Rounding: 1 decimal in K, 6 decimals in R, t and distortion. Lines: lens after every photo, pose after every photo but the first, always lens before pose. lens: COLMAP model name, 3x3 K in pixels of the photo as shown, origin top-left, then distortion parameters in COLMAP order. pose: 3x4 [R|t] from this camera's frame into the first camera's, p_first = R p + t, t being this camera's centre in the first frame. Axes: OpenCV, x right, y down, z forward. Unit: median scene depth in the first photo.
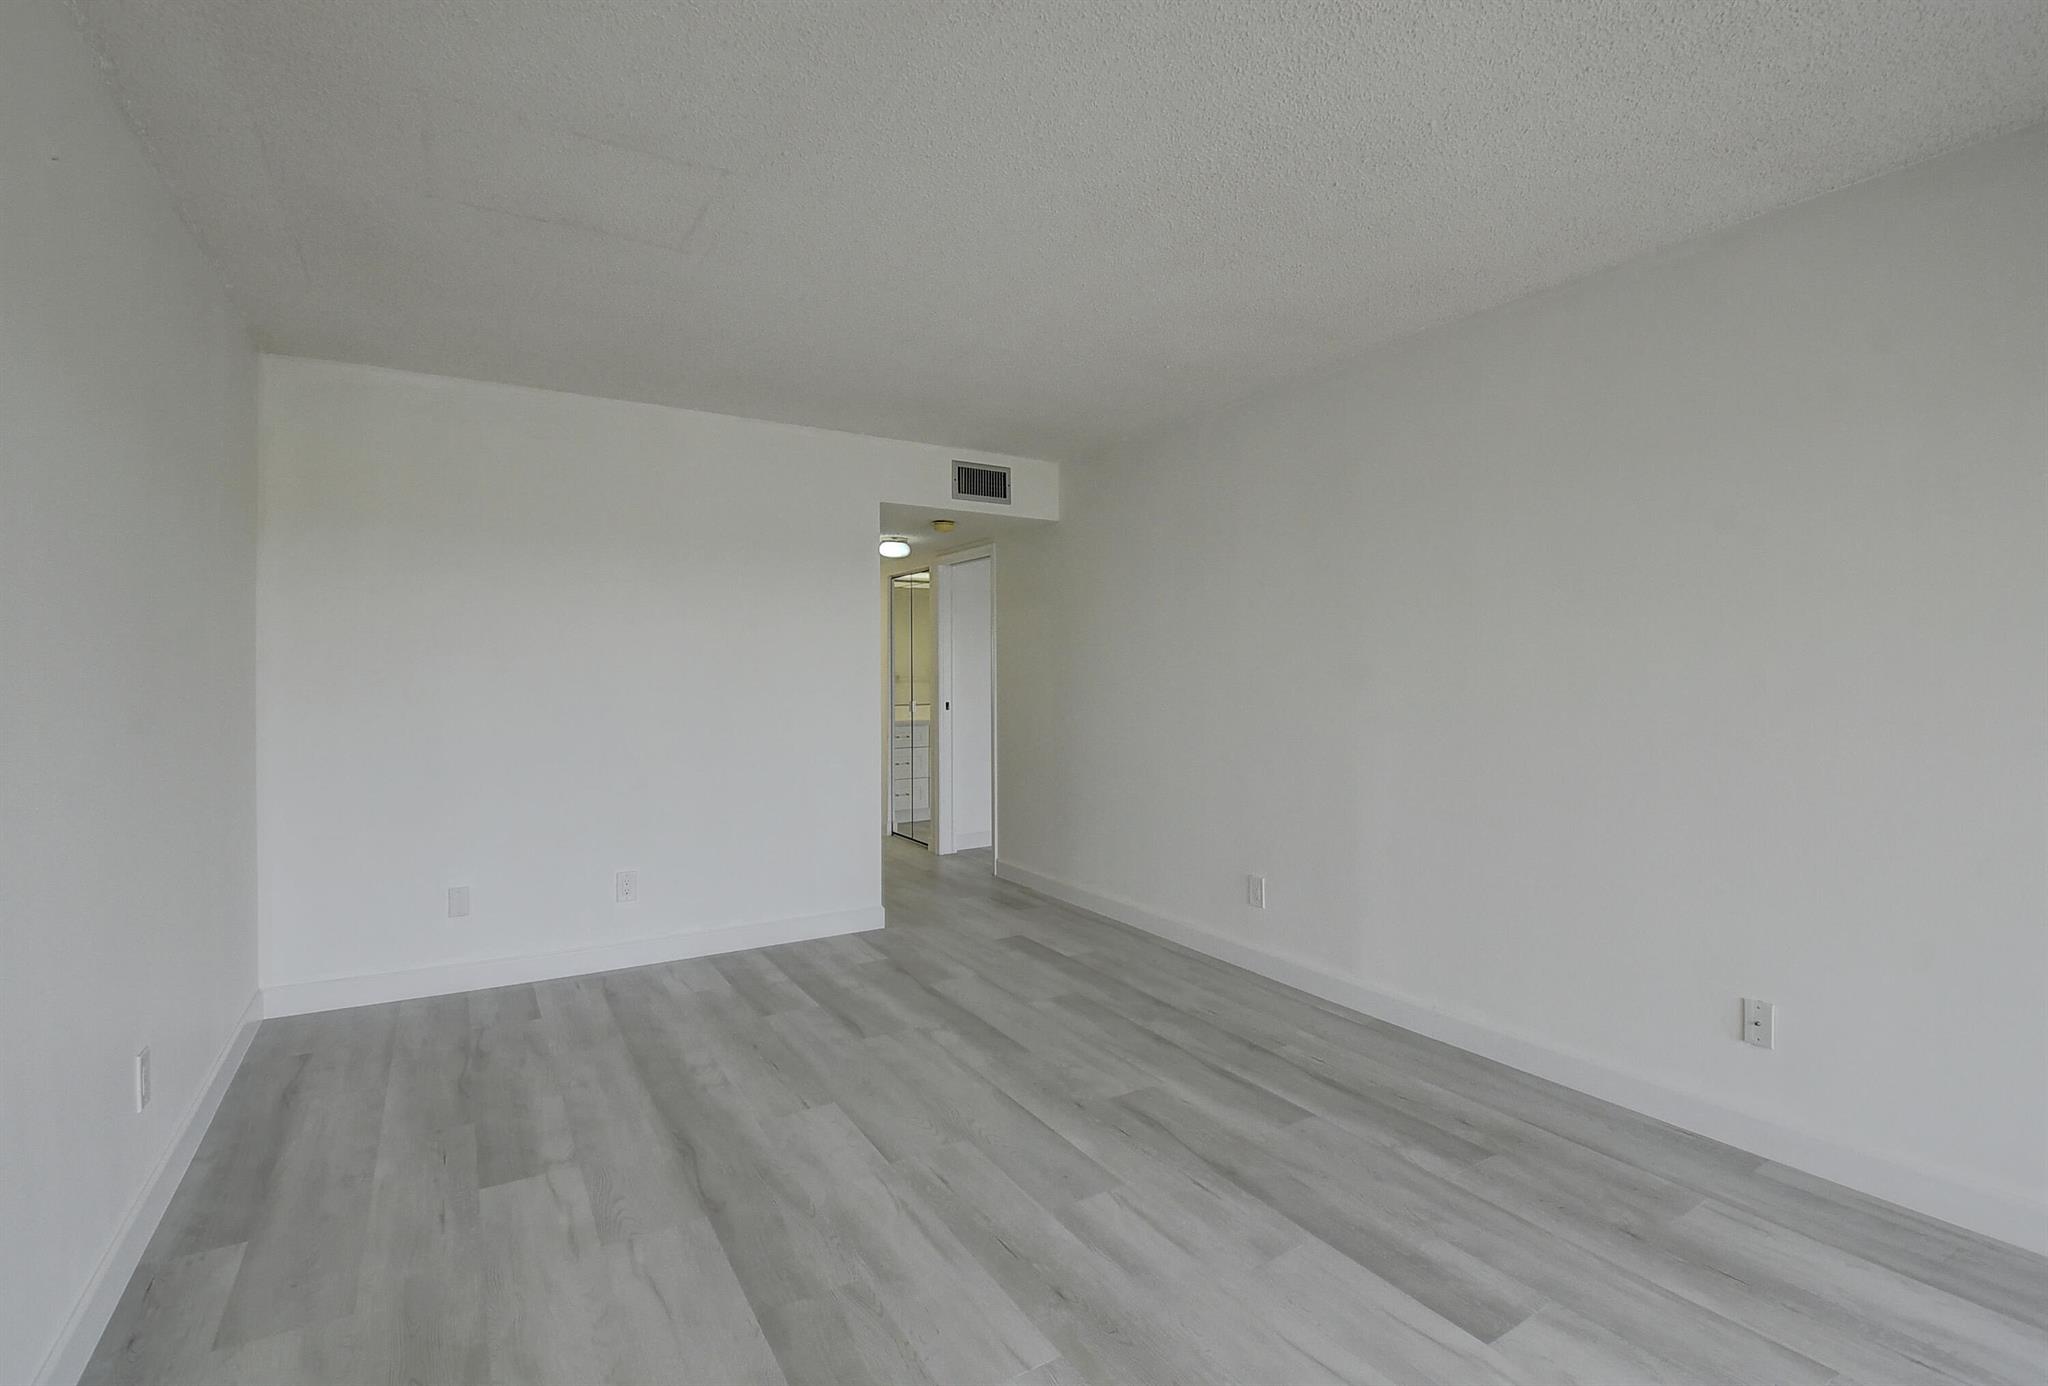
lens RADIAL K [[914.1, 0, 1013.8], [0, 914.1, 672.4], [0, 0, 1]] dist [-0.003319, -0.016169]
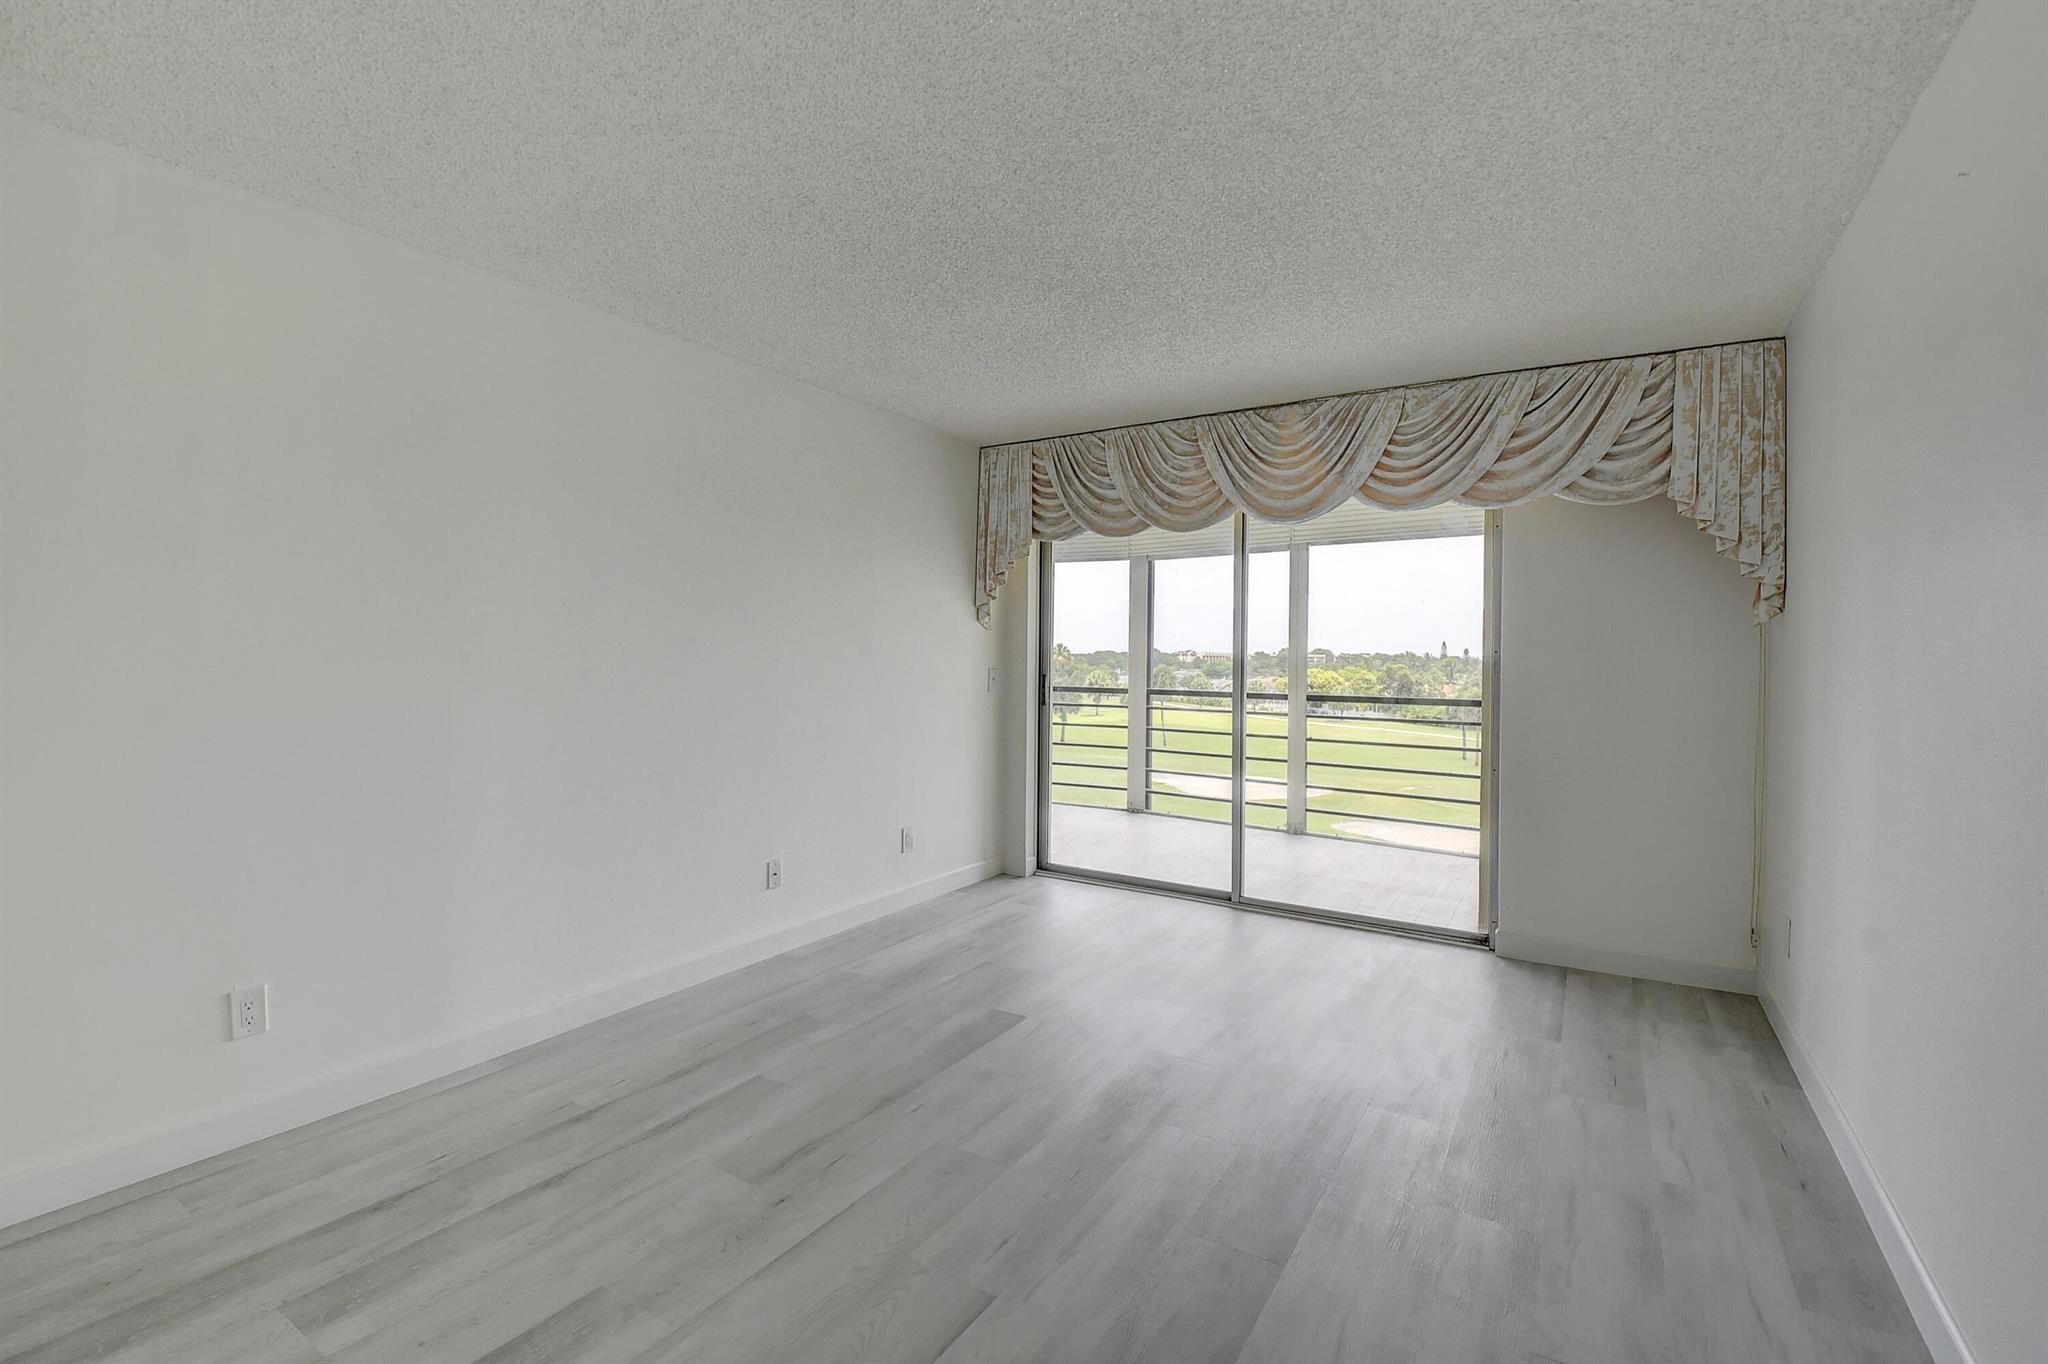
lens RADIAL K [[894.3, 0, 1019.7], [0, 894.3, 660.7], [0, 0, 1]] dist [0.008184, -0.022913]
pose [[-0.429981, -0.007888, 0.902803, -0.748513], [-0.003597, 0.999969, 0.007024, -0.007306], [-0.902831, -0.000227, -0.429996, 1.186982]]
